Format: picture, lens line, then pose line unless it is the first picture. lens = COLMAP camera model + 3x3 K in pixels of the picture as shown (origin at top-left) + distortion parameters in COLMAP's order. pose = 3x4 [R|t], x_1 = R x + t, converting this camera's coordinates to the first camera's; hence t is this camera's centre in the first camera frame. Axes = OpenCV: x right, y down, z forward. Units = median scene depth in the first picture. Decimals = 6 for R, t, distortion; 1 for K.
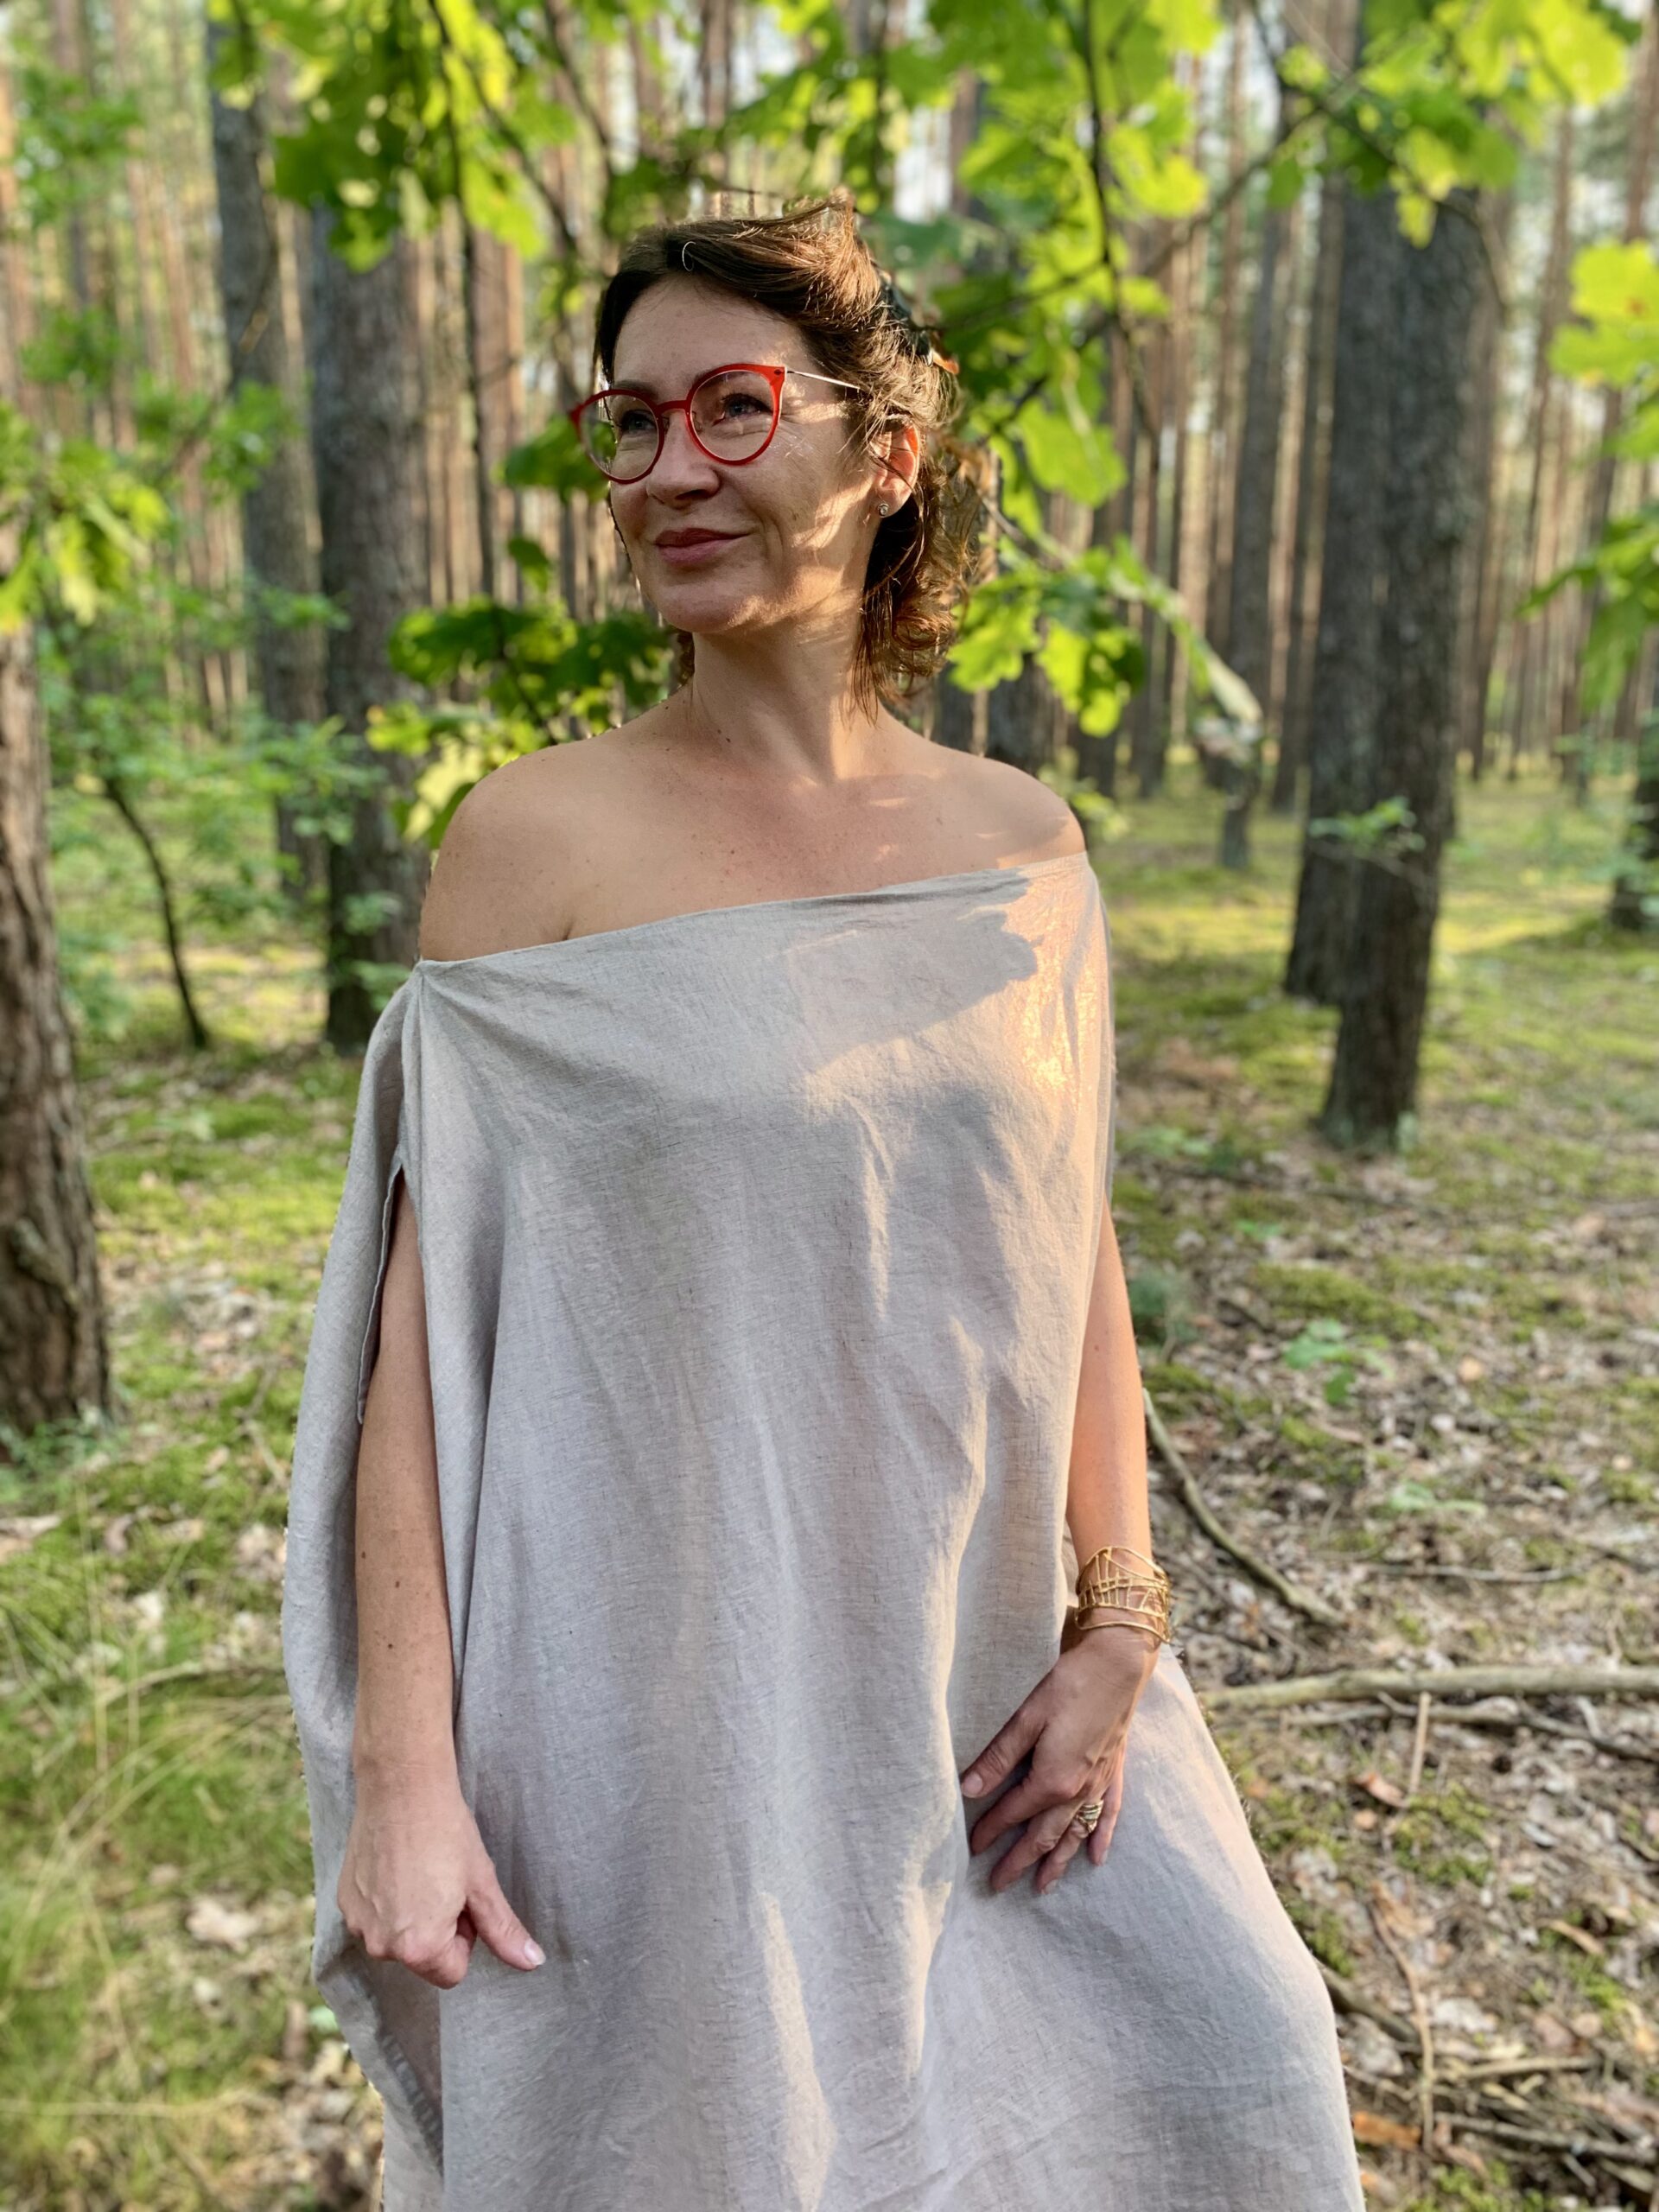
lens RADIAL K [[1669.1, 0, 827.2], [0, 1669.1, 1082.6], [0, 0, 1]] dist [0.018760, -0.007282]
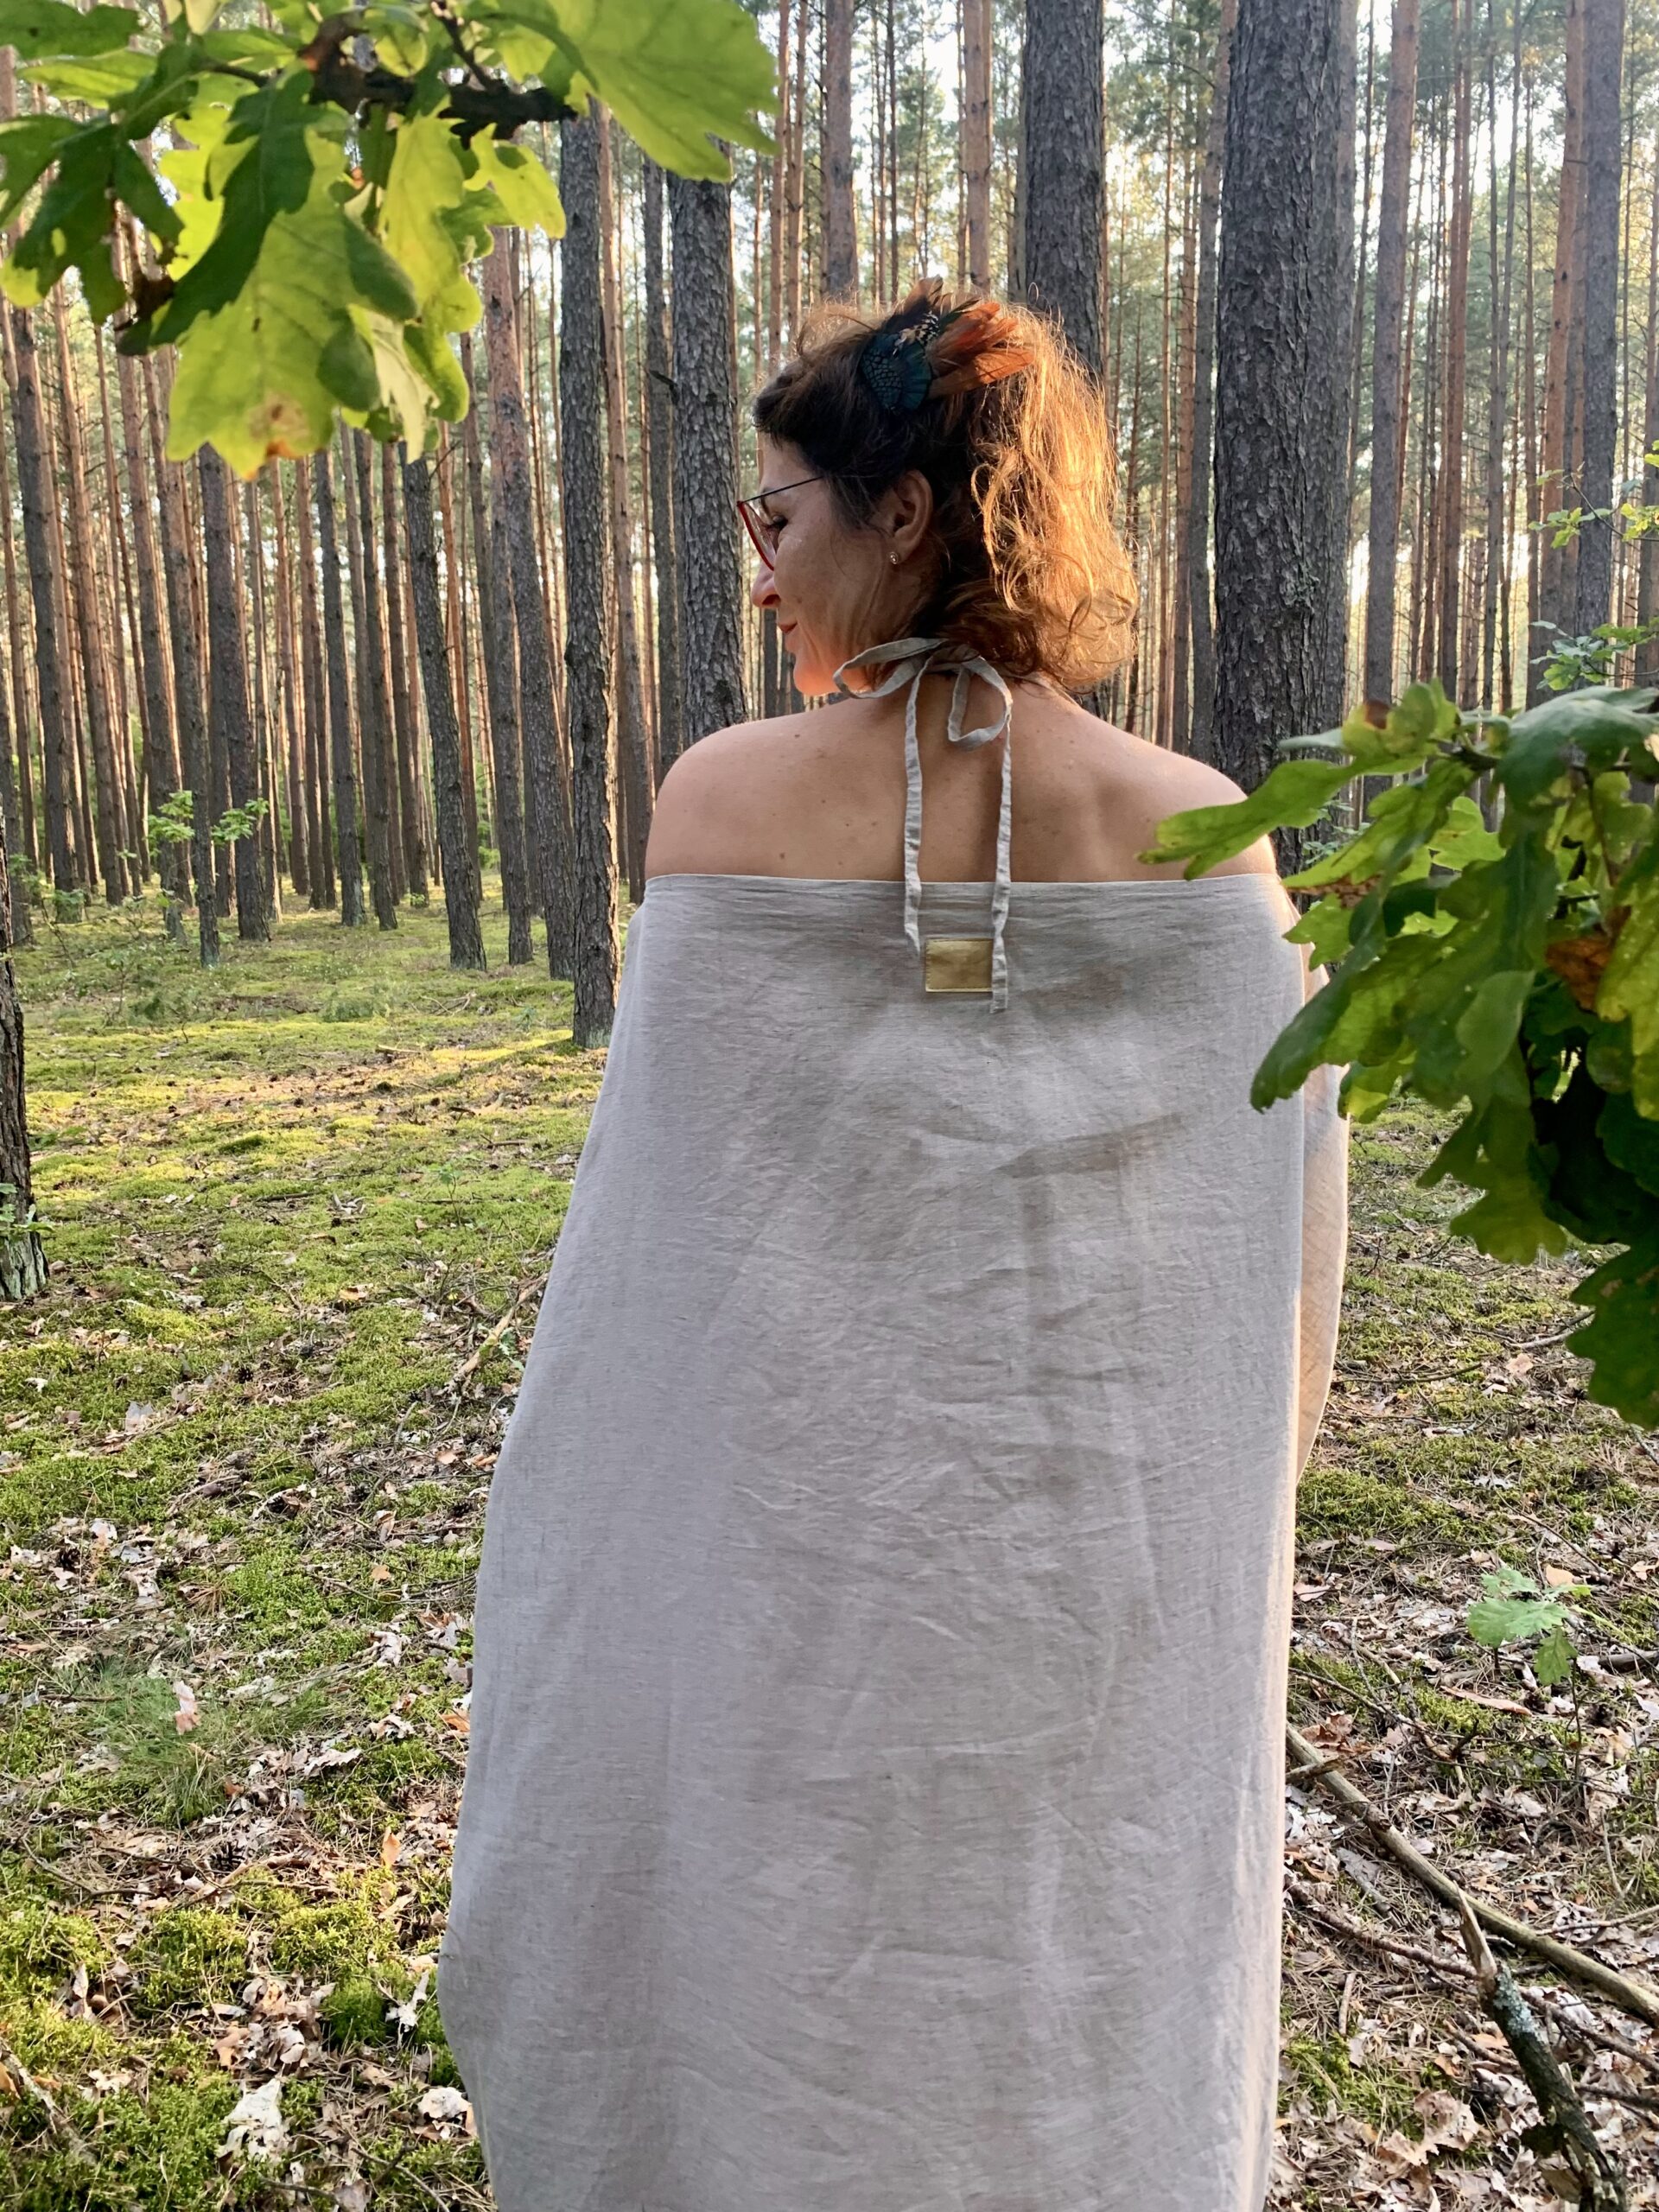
lens RADIAL K [[1730.8, 0, 838.0], [0, 1730.8, 1074.9], [0, 0, 1]] dist [0.015295, 0.001782]
pose [[0.962329, -0.065419, 0.263898, -0.235821], [0.087381, 0.993544, -0.072349, -0.062292], [-0.257462, 0.092683, 0.961833, 0.374371]]
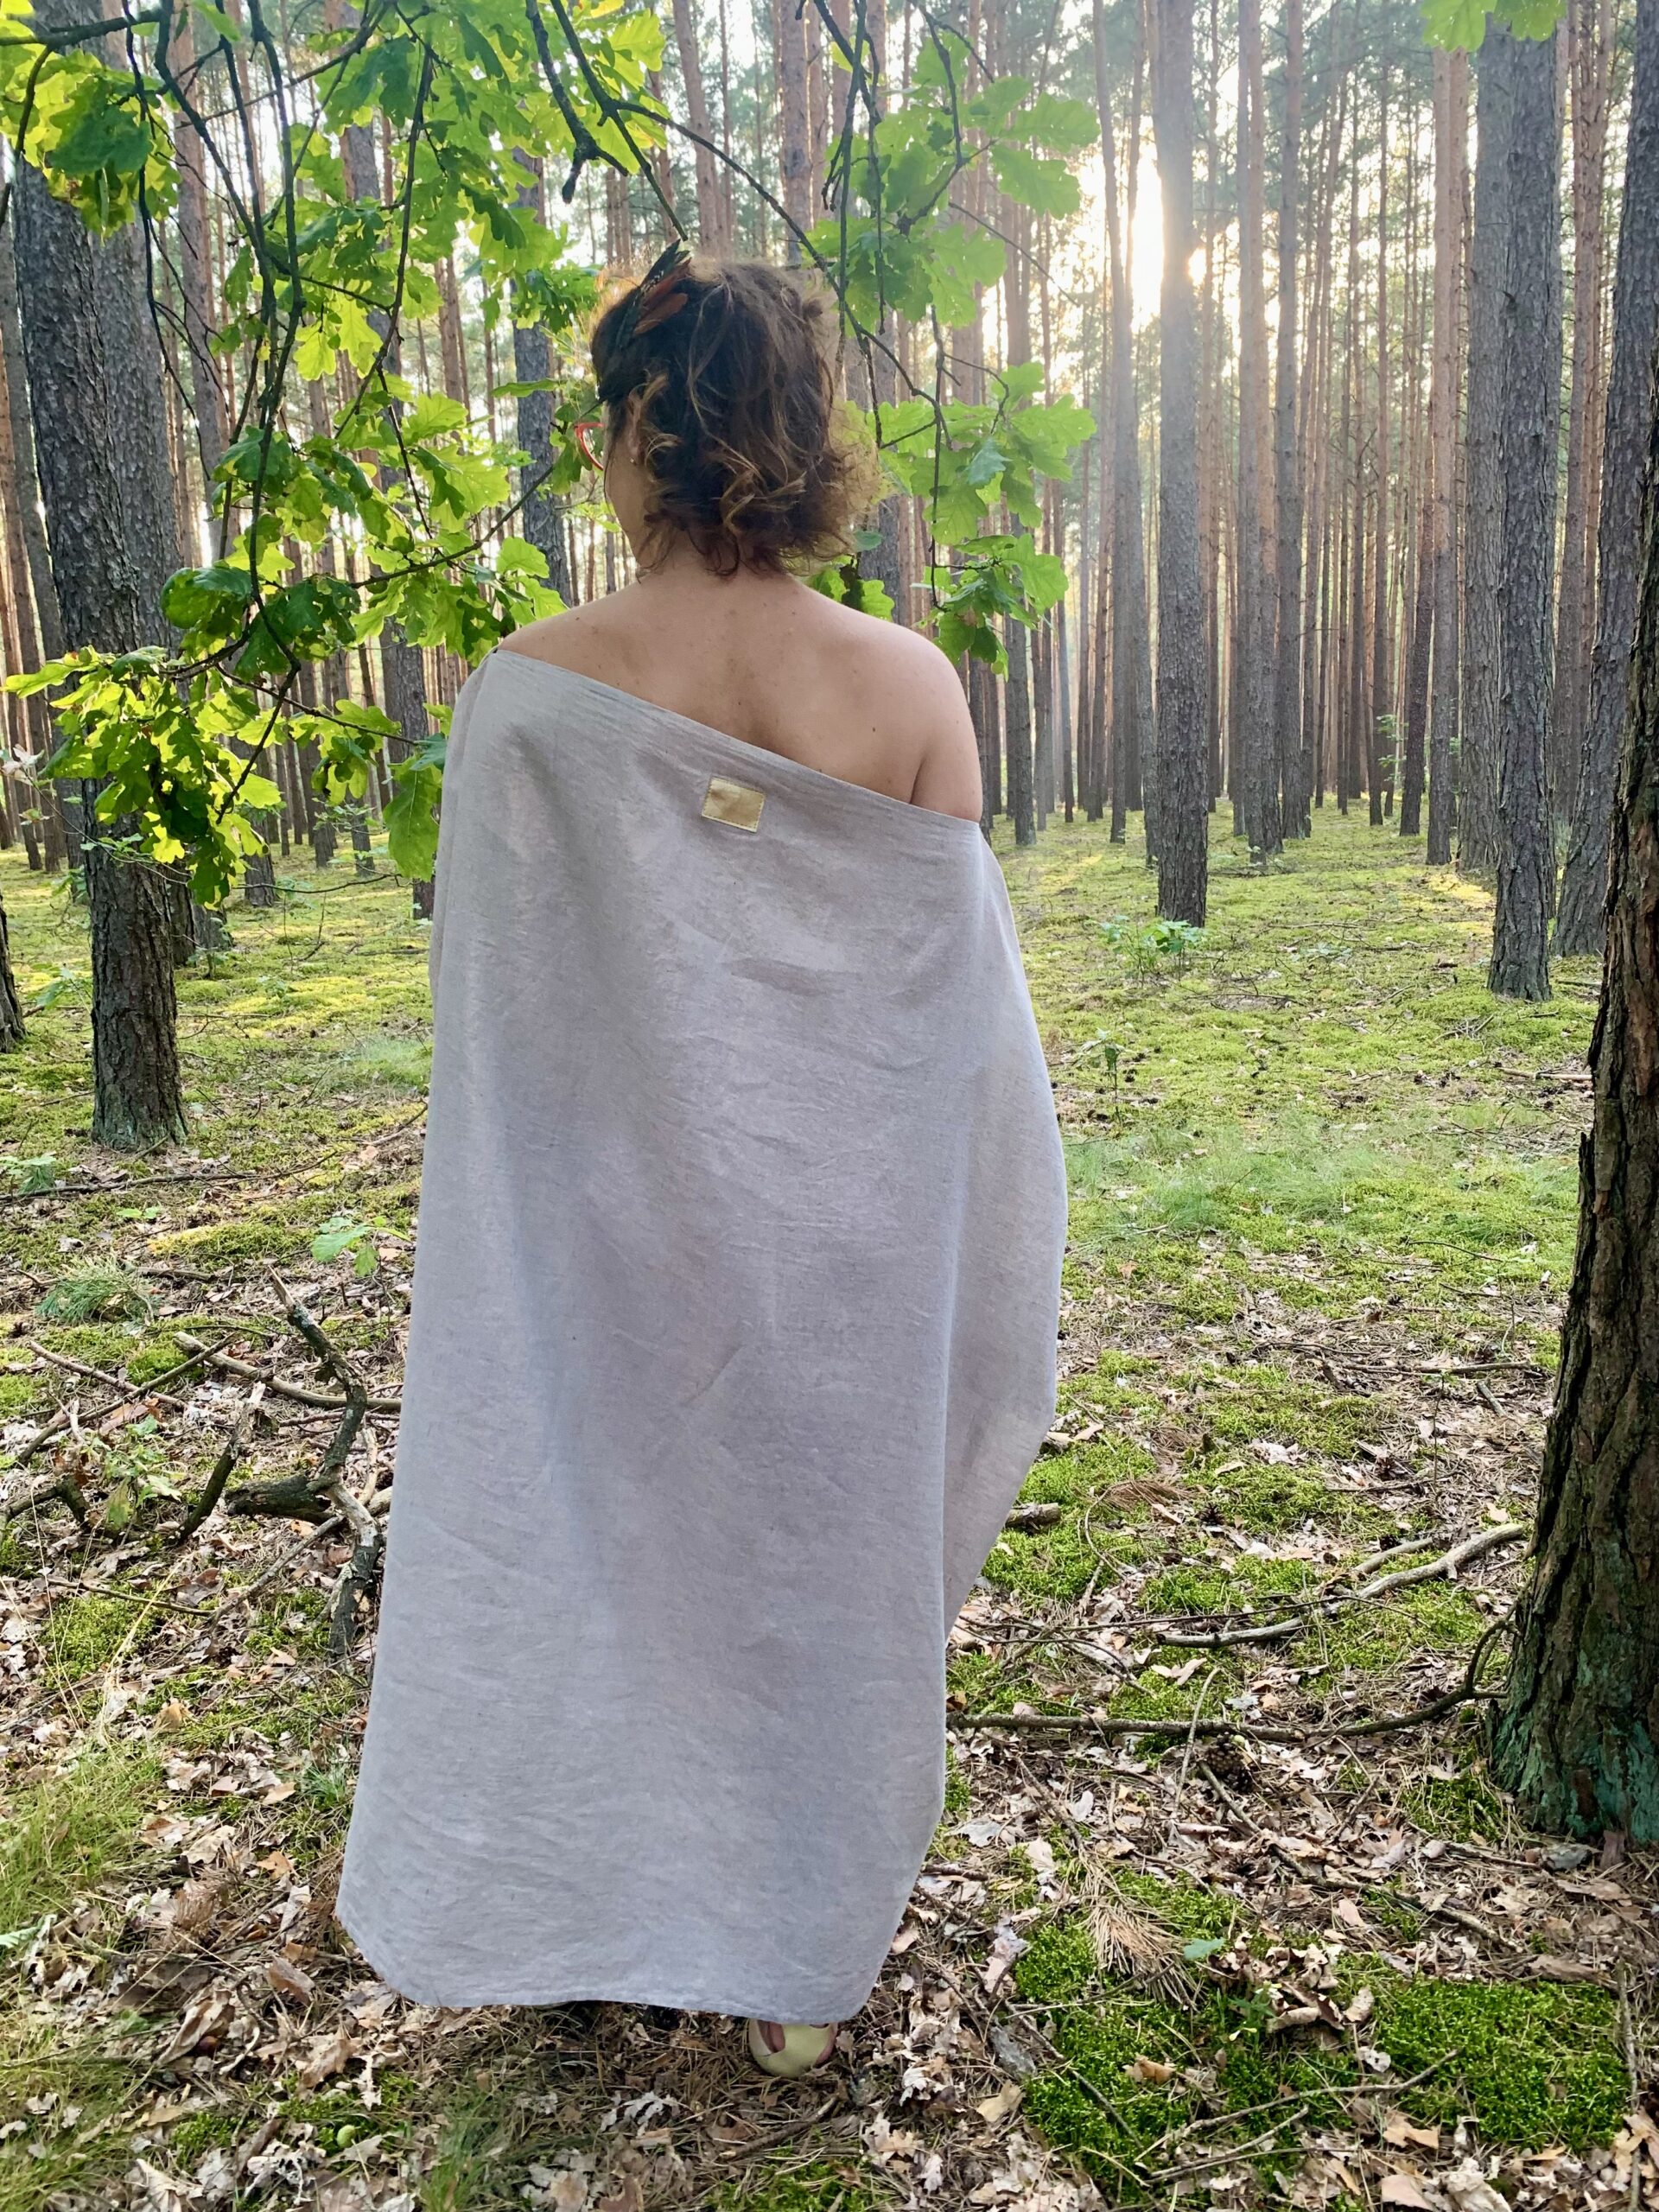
lens RADIAL K [[1656.1, 0, 821.0], [0, 1656.1, 1071.2], [0, 0, 1]] dist [0.029284, -0.024144]
pose [[0.622208, -0.185192, 0.760632, -0.469722], [0.224015, 0.973107, 0.053676, 0.069620], [-0.750116, 0.136995, 0.646961, -0.067684]]
